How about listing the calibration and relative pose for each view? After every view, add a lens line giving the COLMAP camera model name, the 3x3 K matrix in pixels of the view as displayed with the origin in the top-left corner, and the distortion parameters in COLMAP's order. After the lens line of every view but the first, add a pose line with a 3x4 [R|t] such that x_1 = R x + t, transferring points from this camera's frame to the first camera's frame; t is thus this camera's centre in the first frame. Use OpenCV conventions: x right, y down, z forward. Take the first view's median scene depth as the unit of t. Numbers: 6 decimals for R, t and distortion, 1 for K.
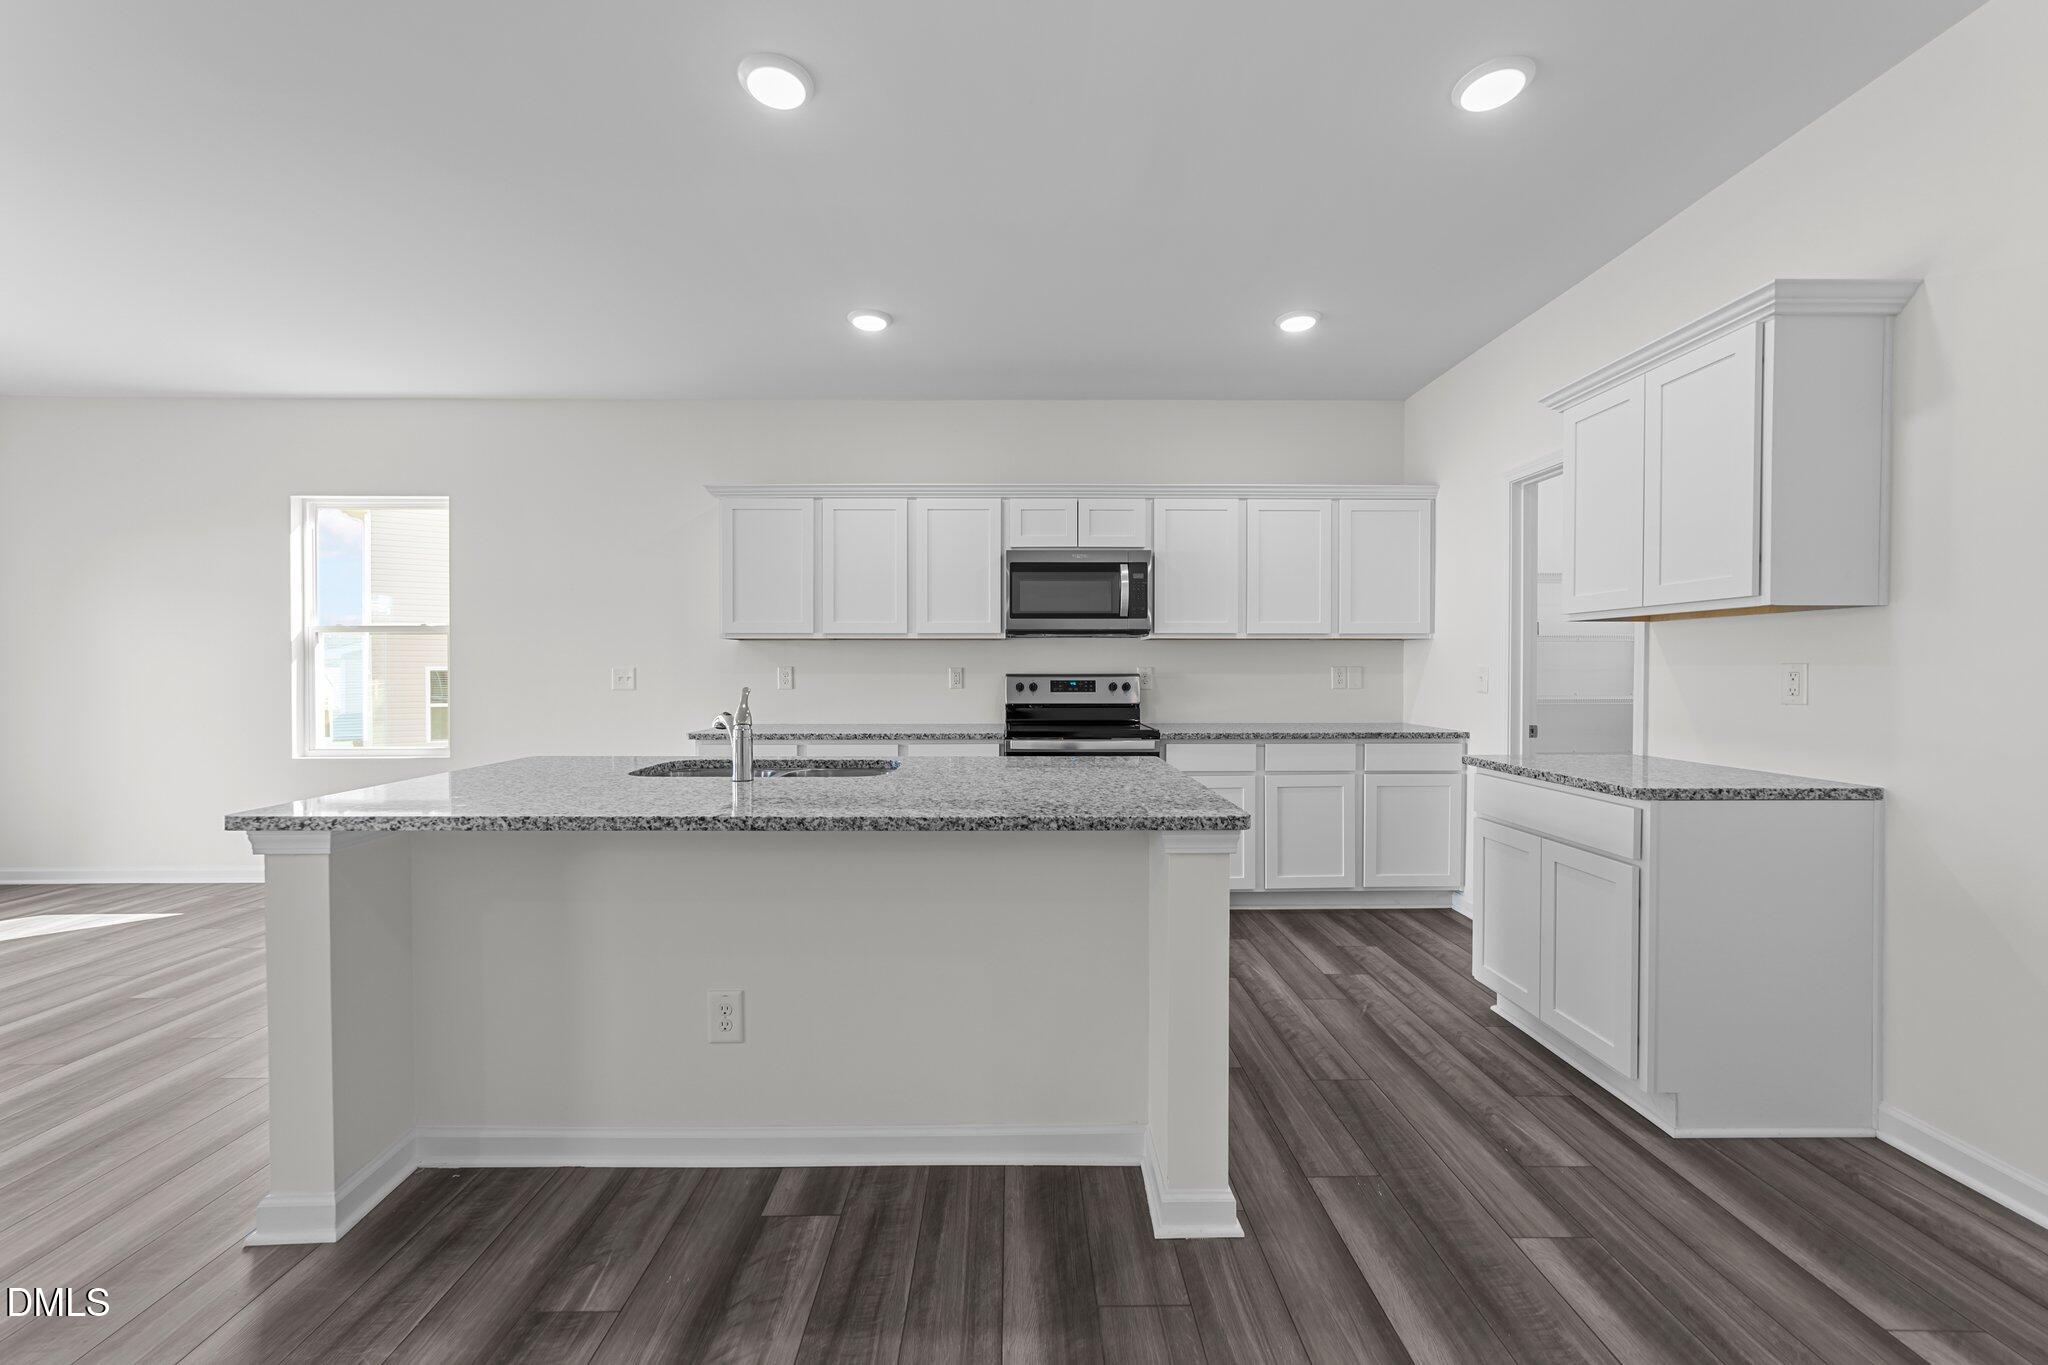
lens RADIAL K [[801.3, 0, 1028.3], [0, 801.3, 674.0], [0, 0, 1]] dist [-0.002295, 0.000464]
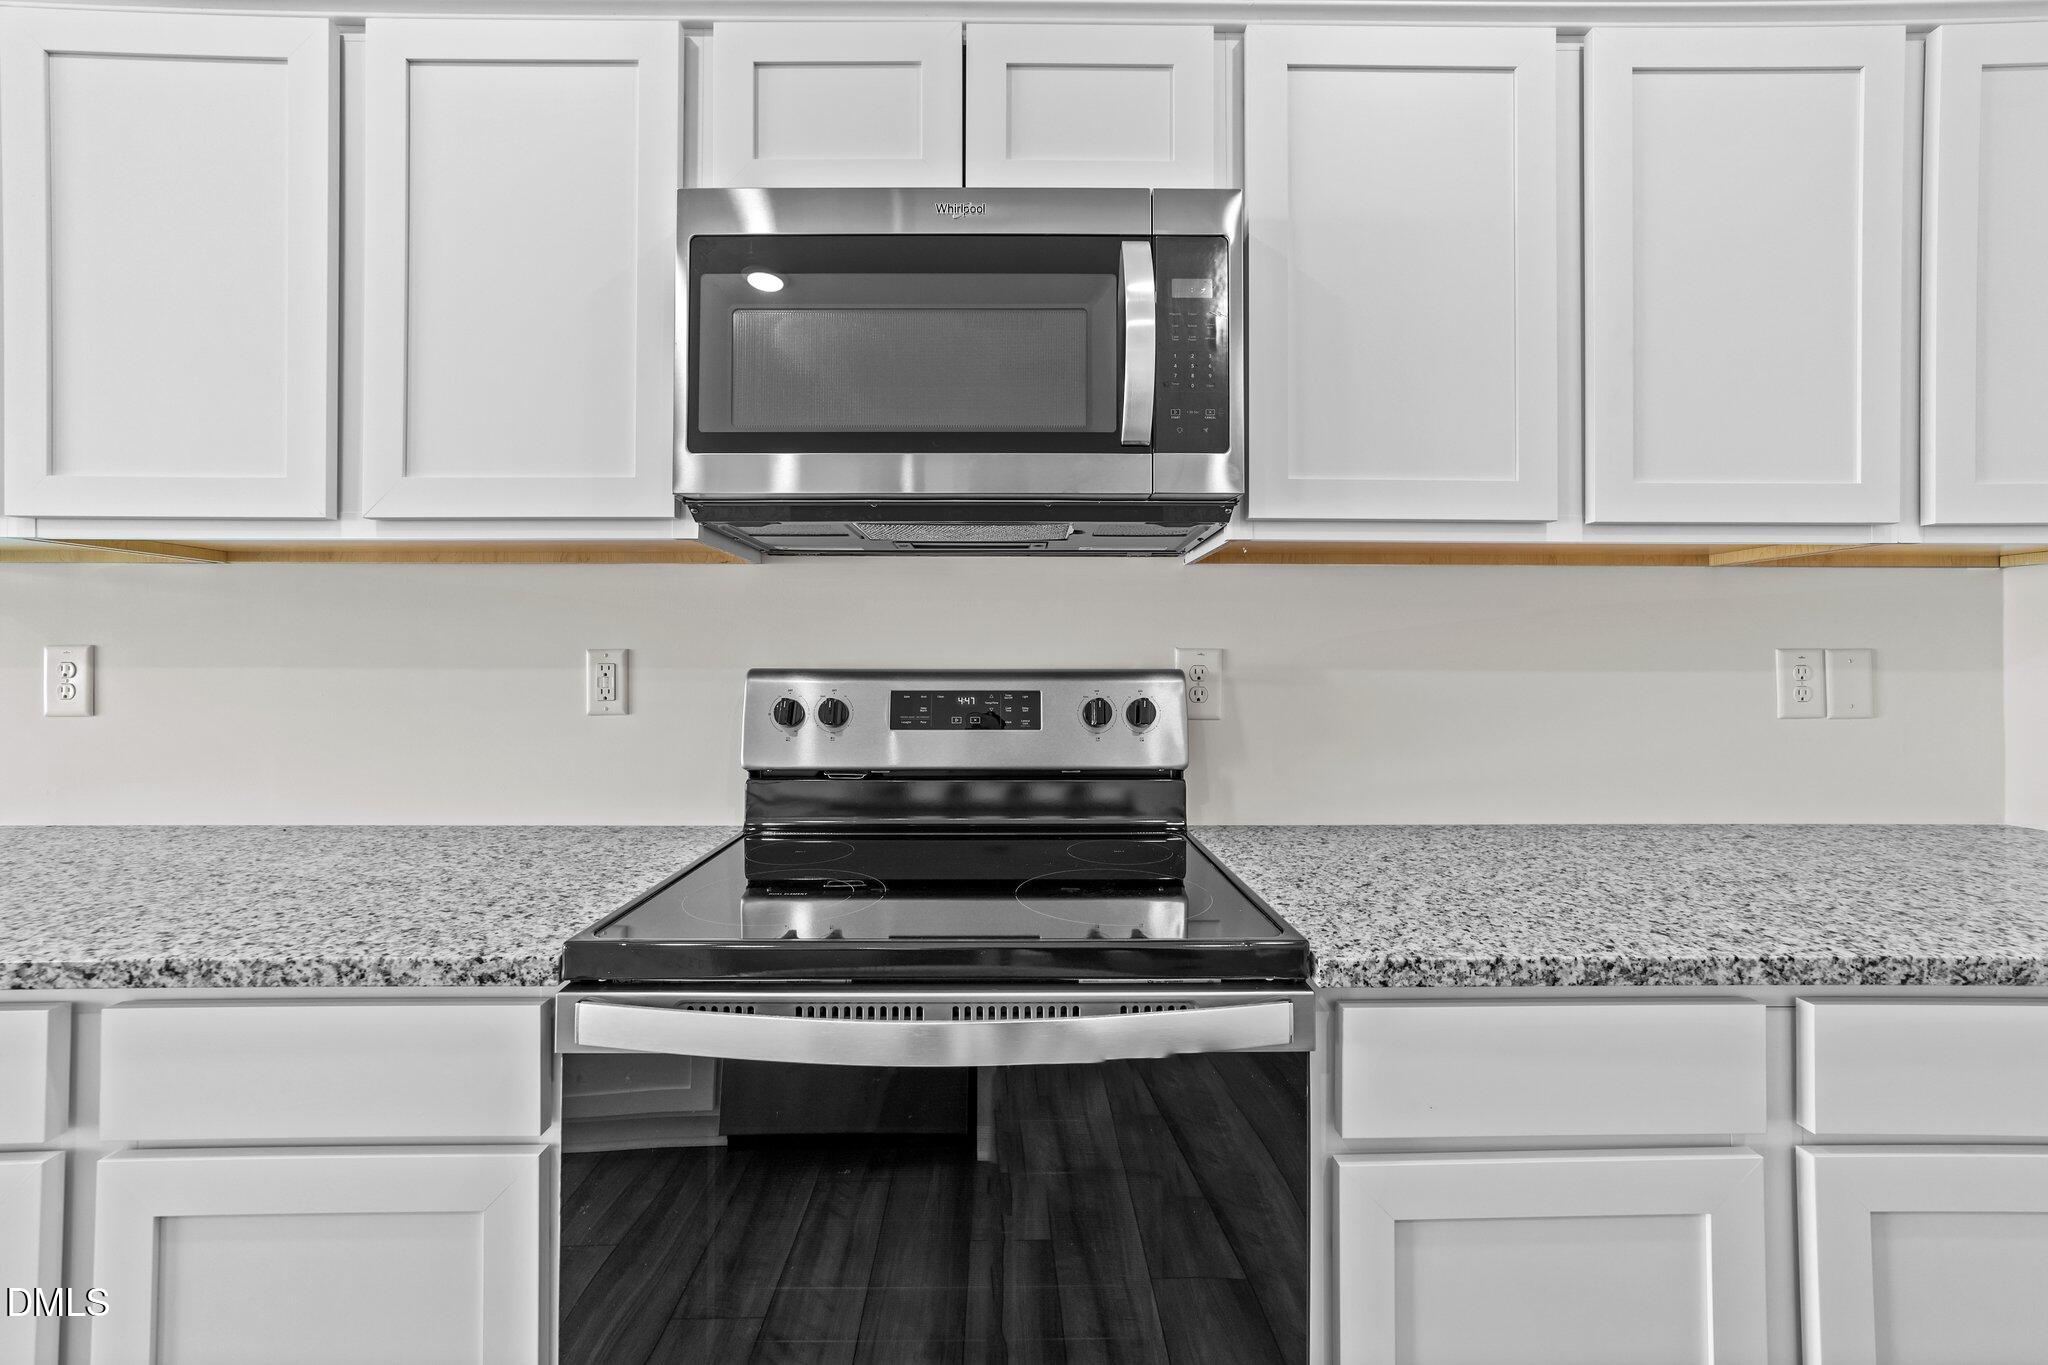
lens RADIAL K [[794.7, 0, 1021.5], [0, 794.7, 661.6], [0, 0, 1]] dist [-0.000628, 0.000142]
pose [[0.999989, 0.001864, -0.004387, 0.082235], [-0.001898, 0.999968, -0.007823, -0.000987], [0.004373, 0.007831, 0.999960, 0.734295]]
